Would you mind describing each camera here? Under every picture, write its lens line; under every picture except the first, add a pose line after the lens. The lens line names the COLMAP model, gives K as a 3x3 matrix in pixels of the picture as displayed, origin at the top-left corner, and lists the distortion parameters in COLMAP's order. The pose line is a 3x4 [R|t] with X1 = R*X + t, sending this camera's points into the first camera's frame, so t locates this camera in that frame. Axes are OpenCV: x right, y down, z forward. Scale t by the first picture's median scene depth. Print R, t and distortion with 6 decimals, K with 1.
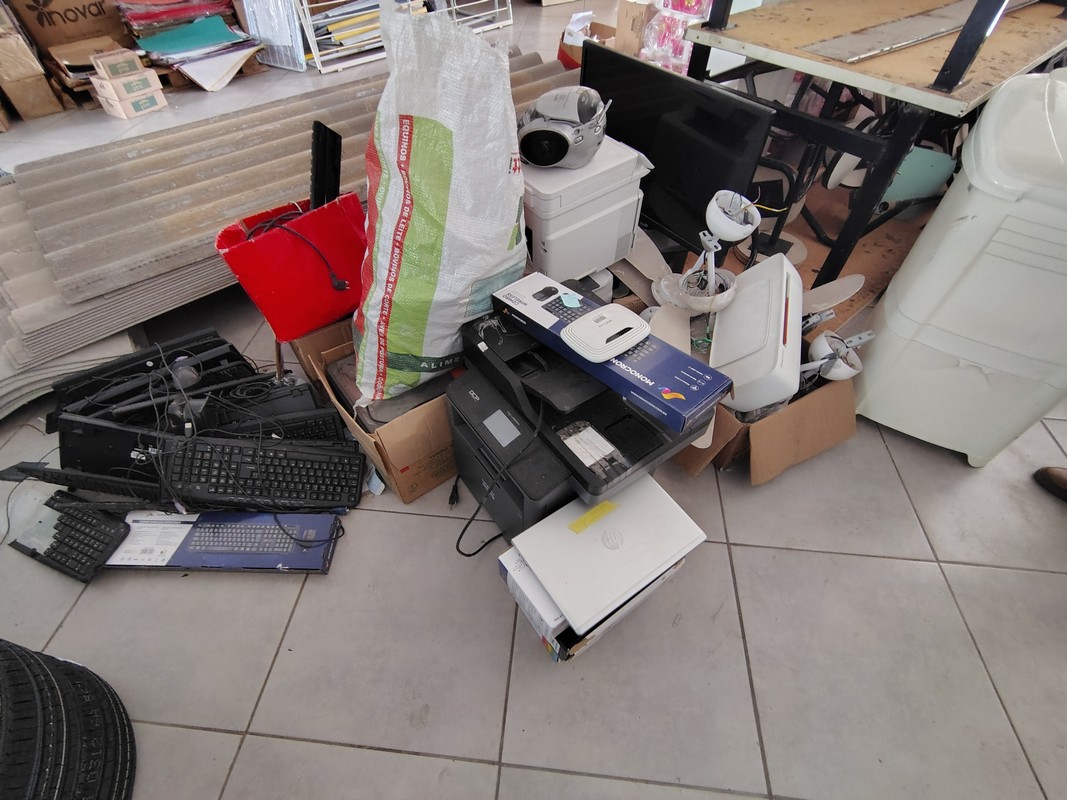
lens RADIAL K [[496.4, 0, 526.2], [0, 496.4, 407.3], [0, 0, 1]] dist [-0.008081, -0.001024]
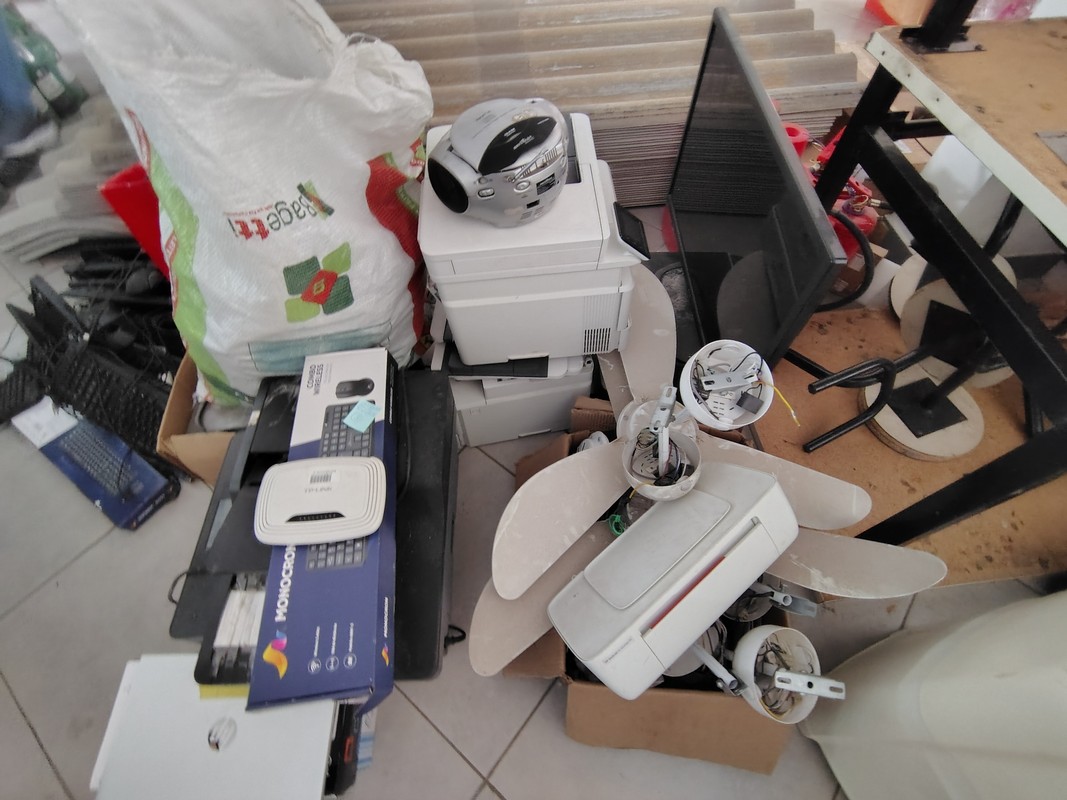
lens RADIAL K [[499.5, 0, 532.0], [0, 499.5, 408.6], [0, 0, 1]] dist [-0.013191, 0.009084]
pose [[0.834162, 0.464441, -0.297436, 0.442429], [-0.413539, 0.883542, 0.219859, -0.428579], [0.364909, -0.060397, 0.929082, 0.377948]]
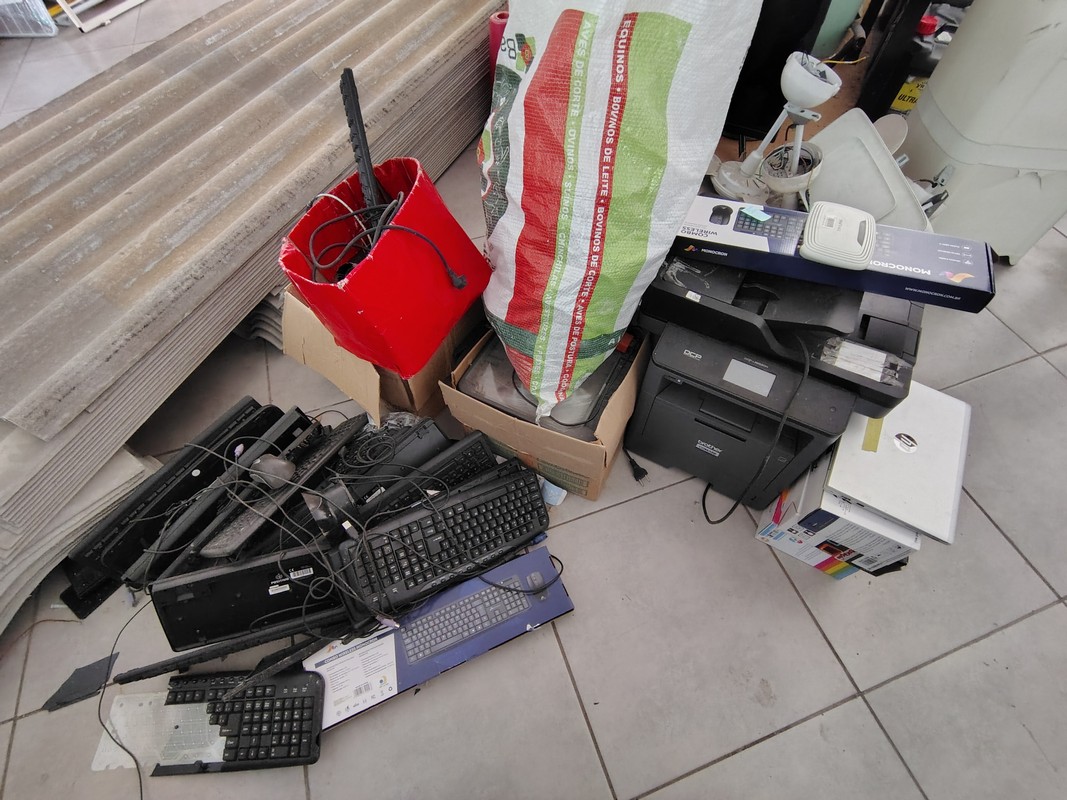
lens RADIAL K [[499.9, 0, 531.3], [0, 499.9, 409.8], [0, 0, 1]] dist [-0.010338, 0.001356]
pose [[0.905349, -0.367646, 0.212553, -0.520528], [0.335719, 0.926136, 0.171945, -0.160710], [-0.260068, -0.084312, 0.961902, 0.205980]]
